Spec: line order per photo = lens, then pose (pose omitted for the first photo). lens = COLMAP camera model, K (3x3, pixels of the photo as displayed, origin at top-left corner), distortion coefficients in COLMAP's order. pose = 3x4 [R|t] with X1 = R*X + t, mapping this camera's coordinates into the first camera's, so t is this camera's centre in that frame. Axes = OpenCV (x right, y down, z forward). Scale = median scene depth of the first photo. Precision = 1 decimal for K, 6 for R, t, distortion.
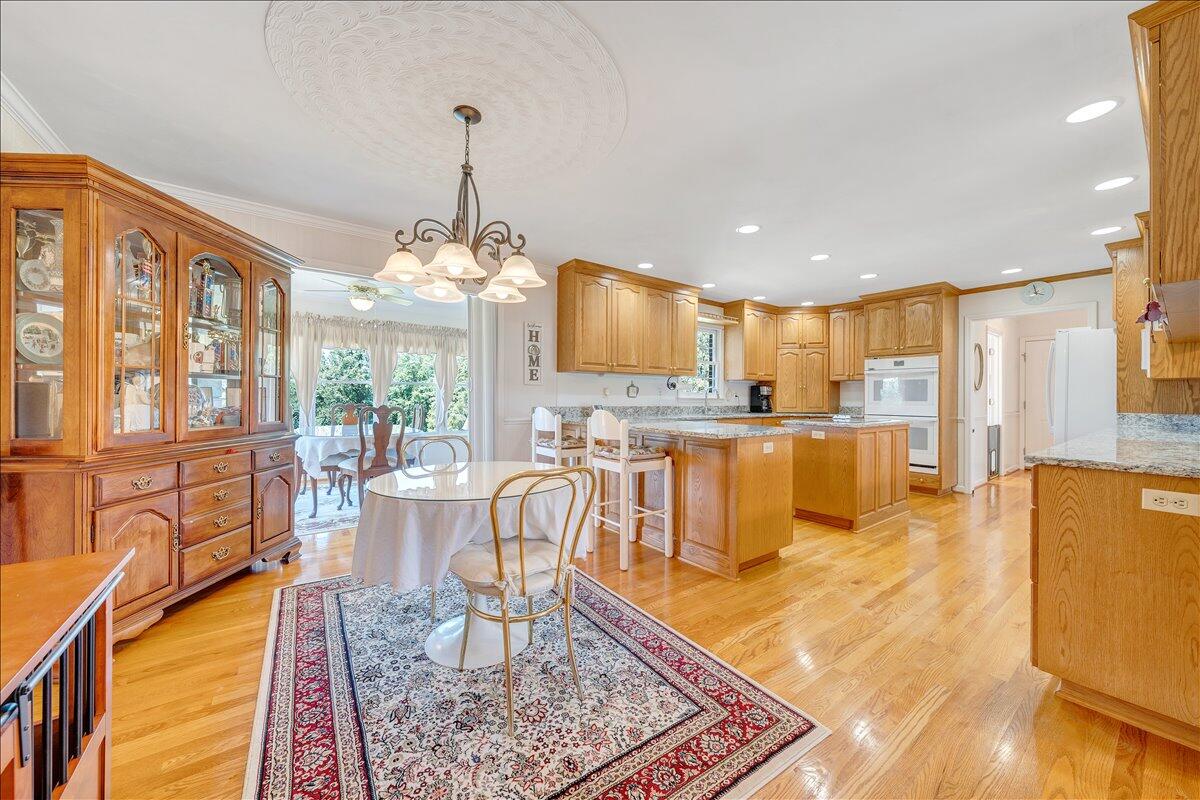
lens RADIAL K [[410.6, 0, 587.7], [0, 410.6, 396.7], [0, 0, 1]] dist [-0.000723, 0.000495]
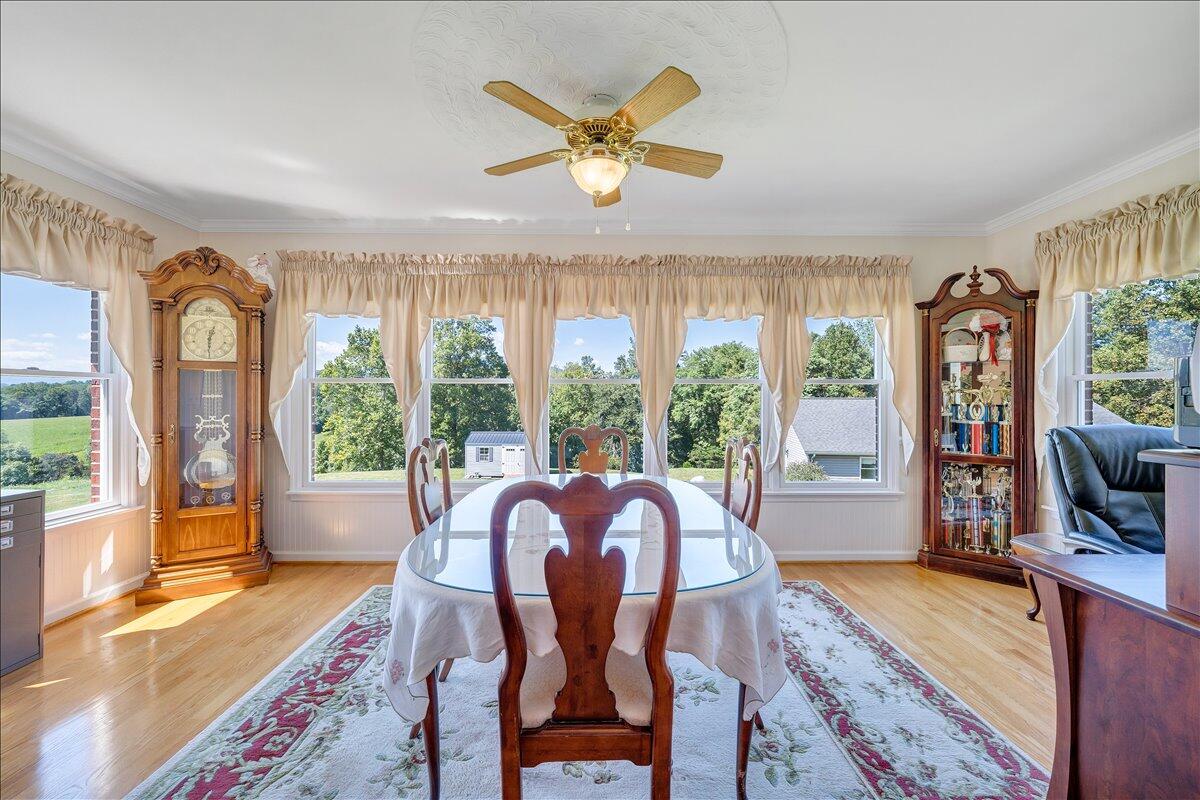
lens RADIAL K [[410.6, 0, 603.7], [0, 410.6, 398.8], [0, 0, 1]] dist [-0.000723, 0.000495]
pose [[0.801599, 0.000841, -0.597862, -0.238455], [0.003566, 0.999974, 0.006188, -0.015009], [0.597852, -0.007092, 0.801575, 0.524895]]
